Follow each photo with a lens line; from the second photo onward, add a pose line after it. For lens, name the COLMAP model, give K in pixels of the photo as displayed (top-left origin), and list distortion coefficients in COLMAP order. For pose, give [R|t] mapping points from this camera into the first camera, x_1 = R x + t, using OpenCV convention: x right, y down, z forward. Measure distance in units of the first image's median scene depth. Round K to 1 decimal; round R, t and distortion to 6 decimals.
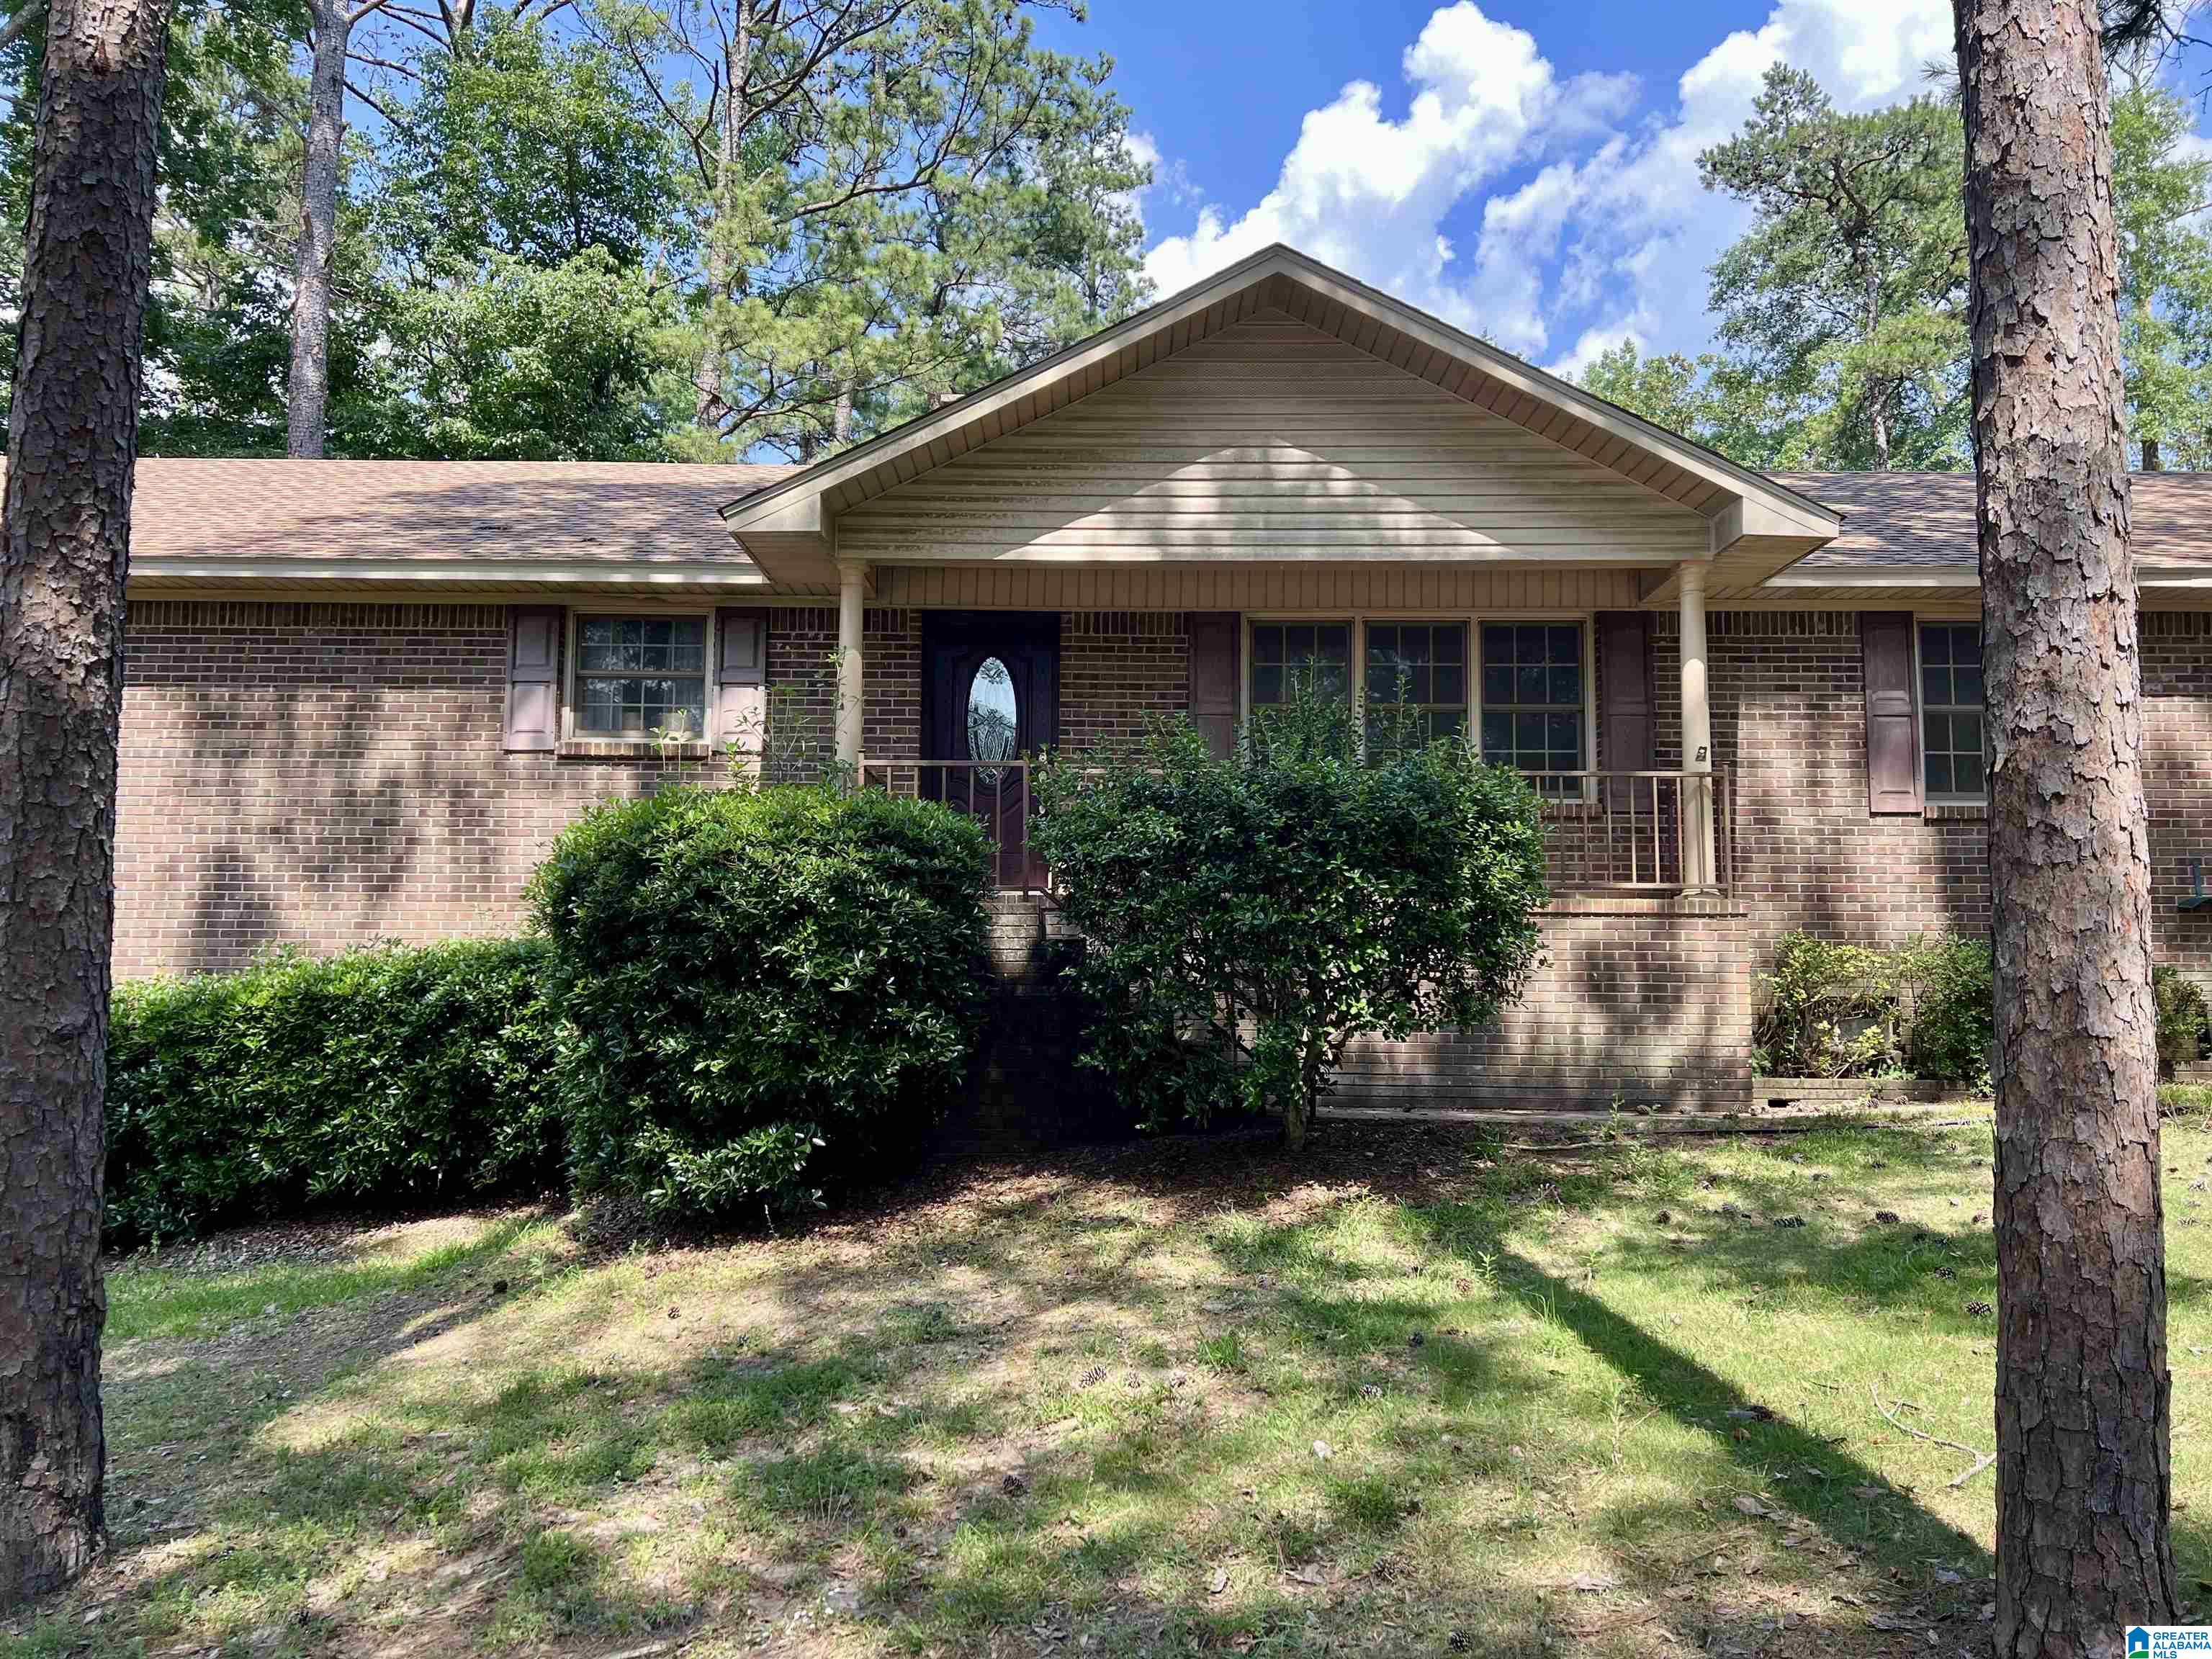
lens RADIAL K [[1670.3, 0, 1100.5], [0, 1670.3, 837.7], [0, 0, 1]] dist [0.089658, -0.114182]
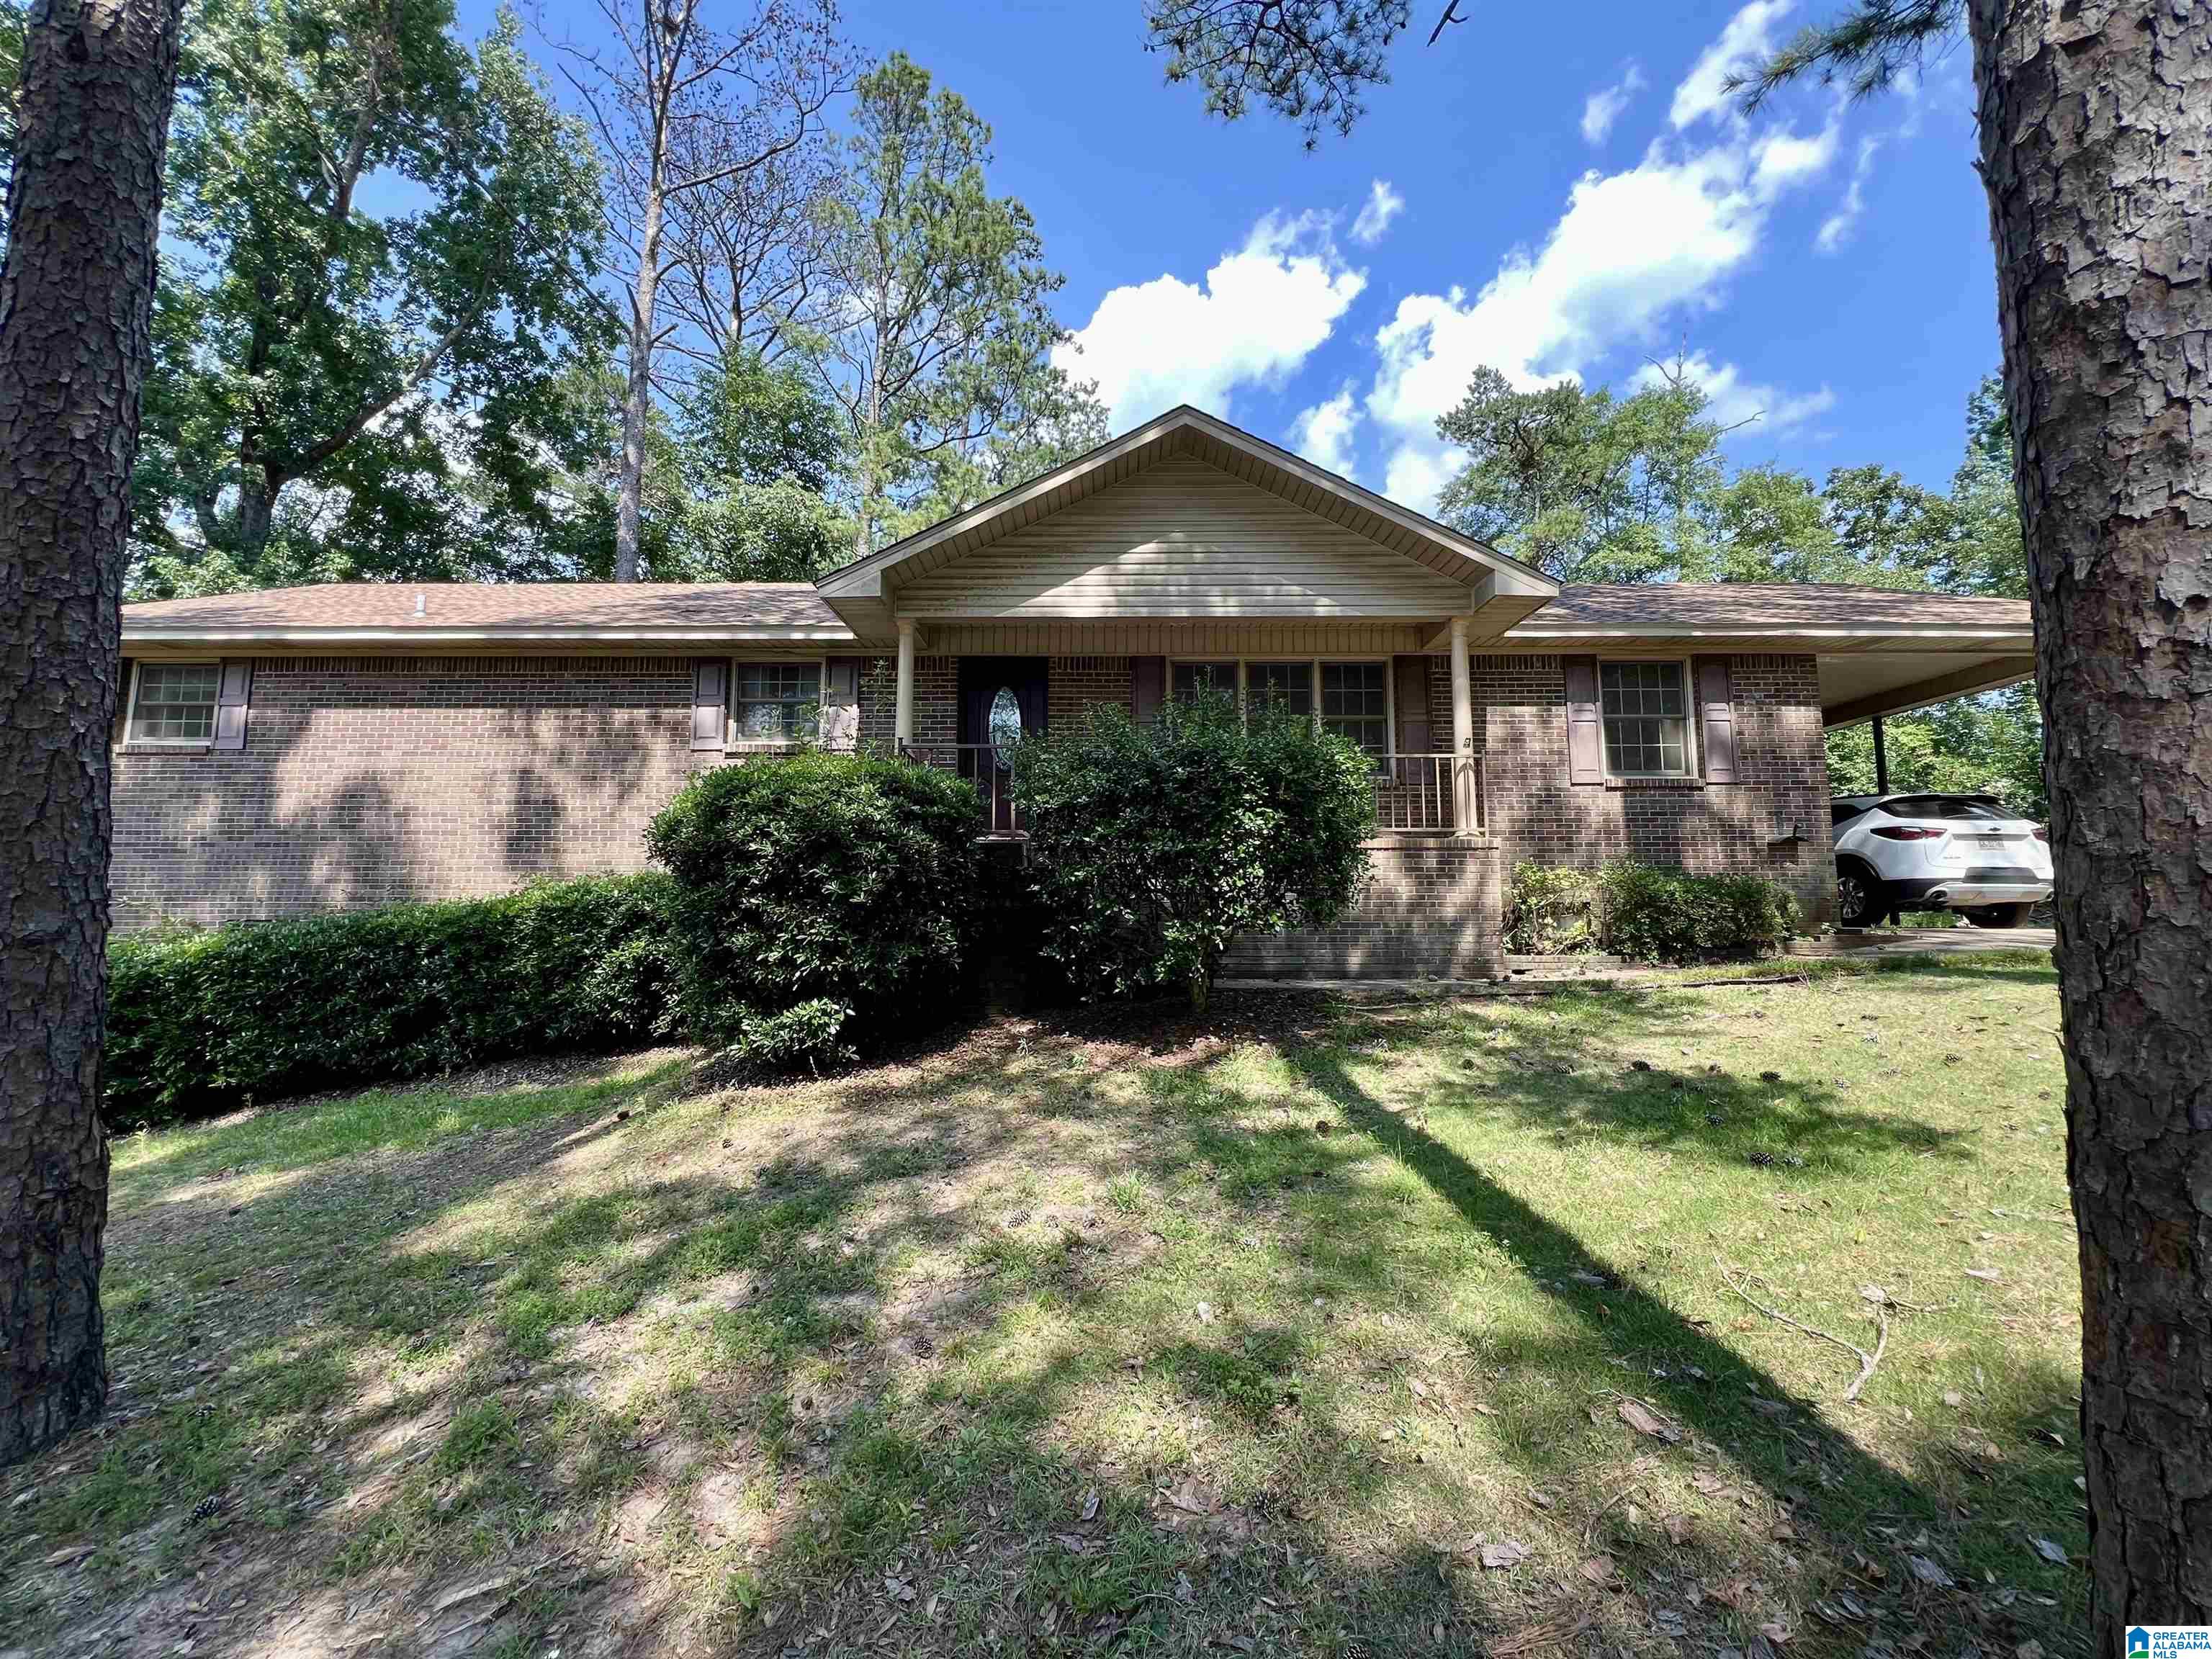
lens RADIAL K [[885.1, 0, 1104.3], [0, 885.1, 827.2], [0, 0, 1]] dist [-0.000018, -0.000647]
pose [[0.999959, -0.007231, -0.005417, 0.043886], [0.007245, 0.999970, 0.002623, 0.028539], [0.005398, -0.002662, 0.999982, 0.264687]]
